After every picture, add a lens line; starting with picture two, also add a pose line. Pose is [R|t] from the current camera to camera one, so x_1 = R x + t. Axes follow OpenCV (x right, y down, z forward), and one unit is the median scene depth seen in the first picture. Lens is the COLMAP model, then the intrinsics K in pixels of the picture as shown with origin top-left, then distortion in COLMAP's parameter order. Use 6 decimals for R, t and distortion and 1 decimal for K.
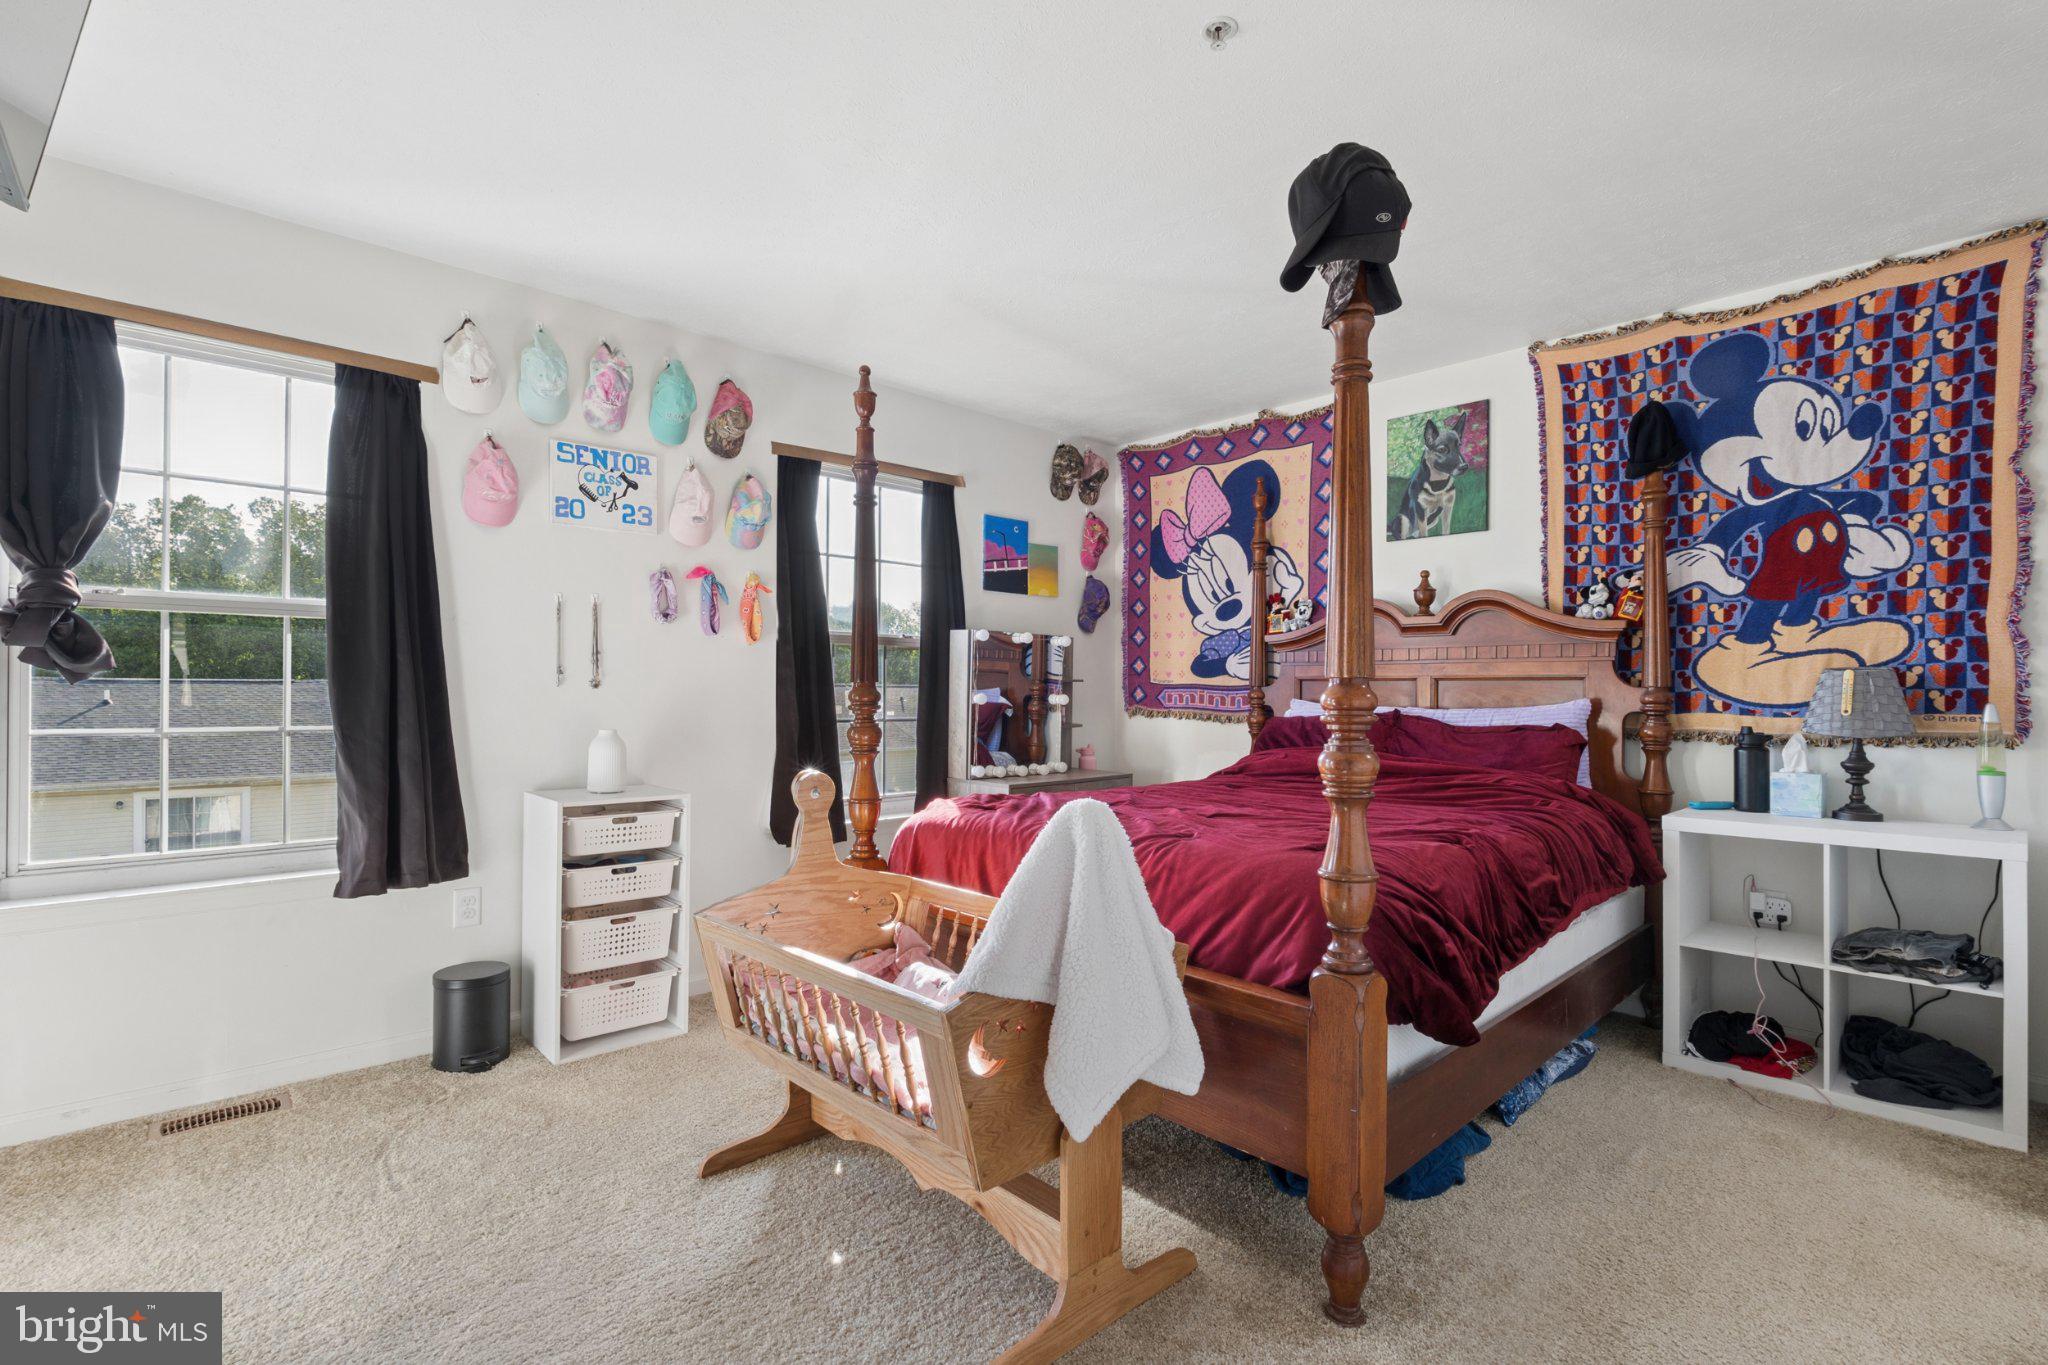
lens RADIAL K [[949.6, 0, 1027.2], [0, 949.6, 683.3], [0, 0, 1]] dist [-0.005982, -0.000301]
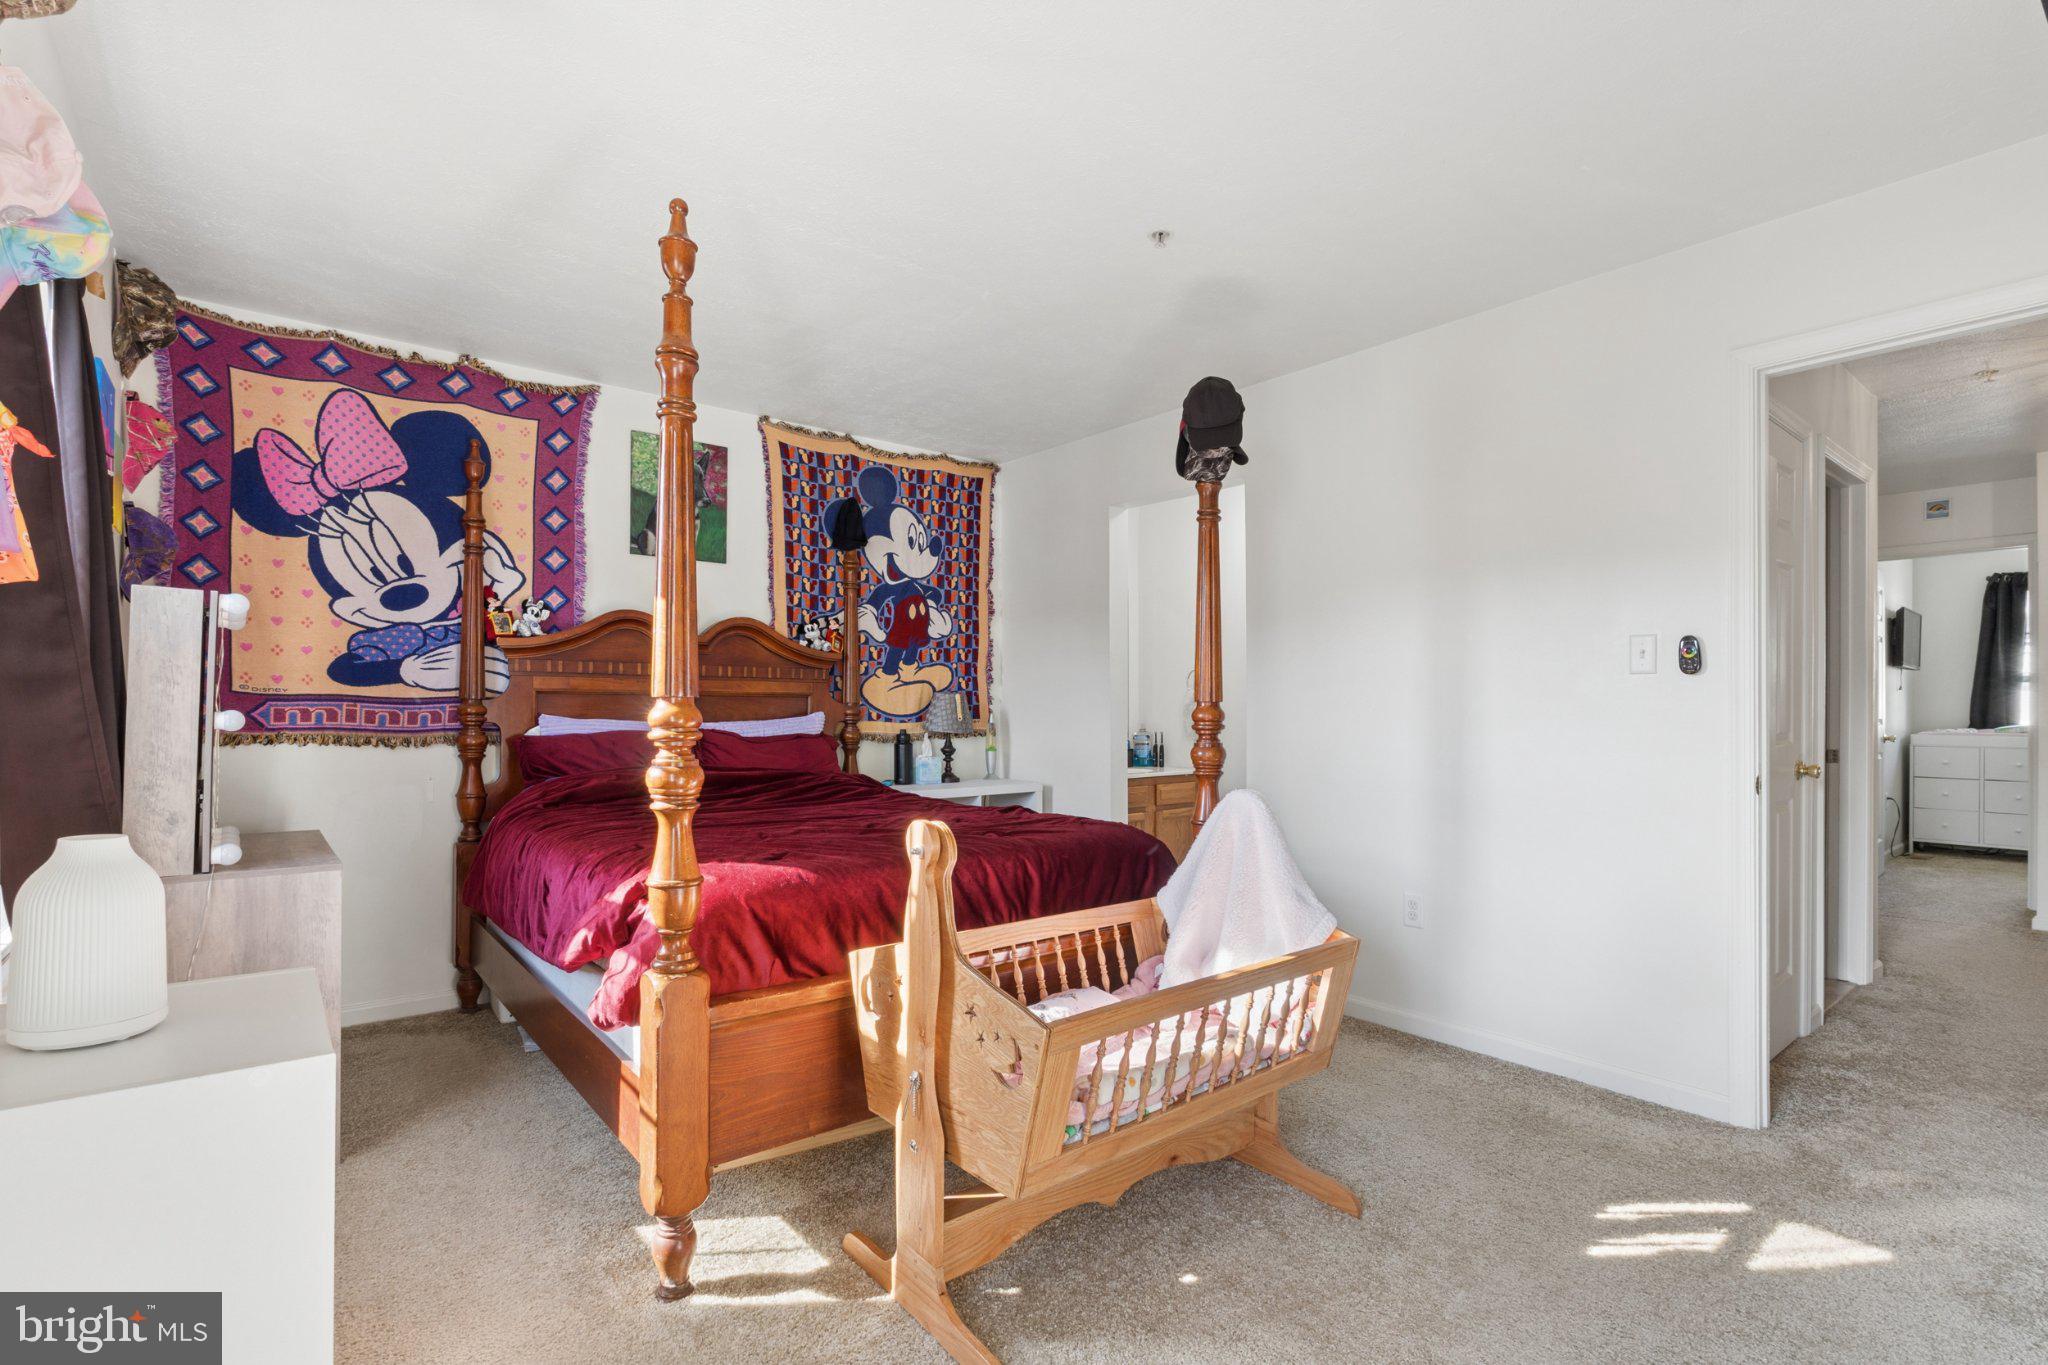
lens RADIAL K [[949.6, 0, 1028.2], [0, 949.6, 698.3], [0, 0, 1]] dist [-0.005982, -0.000301]
pose [[0.070530, 0.008800, 0.997471, -0.685208], [-0.011203, 0.999905, -0.008029, 0.004943], [-0.997447, -0.010608, 0.070622, 0.621667]]
